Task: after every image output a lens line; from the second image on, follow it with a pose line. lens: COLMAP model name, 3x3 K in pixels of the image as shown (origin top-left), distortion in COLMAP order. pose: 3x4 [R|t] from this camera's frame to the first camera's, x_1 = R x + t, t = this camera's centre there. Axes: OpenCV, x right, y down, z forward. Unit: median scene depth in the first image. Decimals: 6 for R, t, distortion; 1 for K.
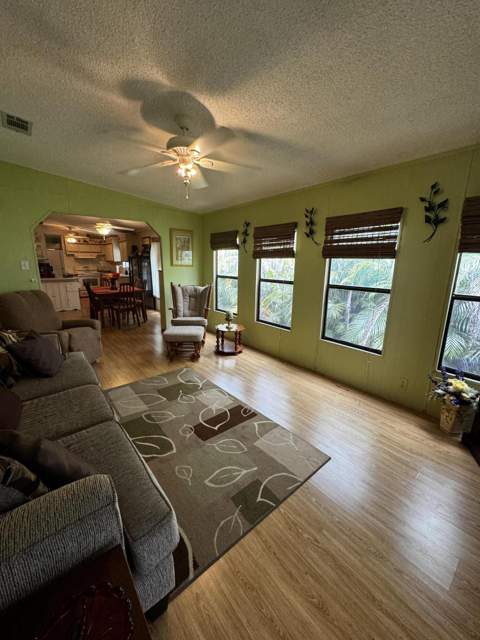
lens RADIAL K [[256.8, 0, 240.0], [0, 256.8, 320.0], [0, 0, 1]] dist [-0.002336, 0.000205]
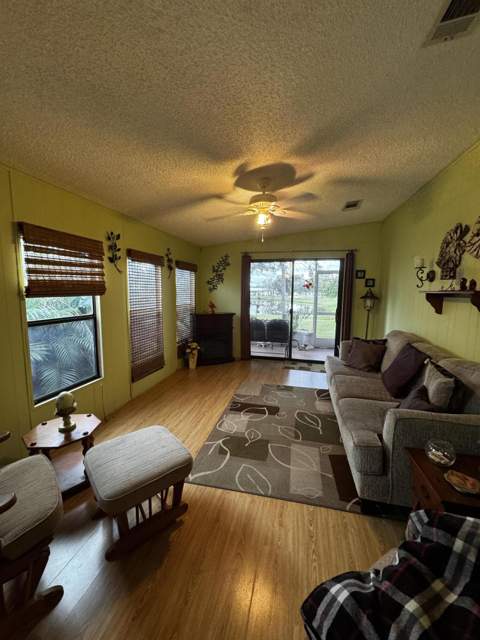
lens RADIAL K [[256.8, 0, 240.0], [0, 256.8, 320.0], [0, 0, 1]] dist [-0.002336, 0.000205]
pose [[-0.610254, -0.108195, 0.784783, -0.874376], [0.159446, 0.953583, 0.255453, -0.344255], [-0.775995, 0.281022, -0.564676, 1.449566]]
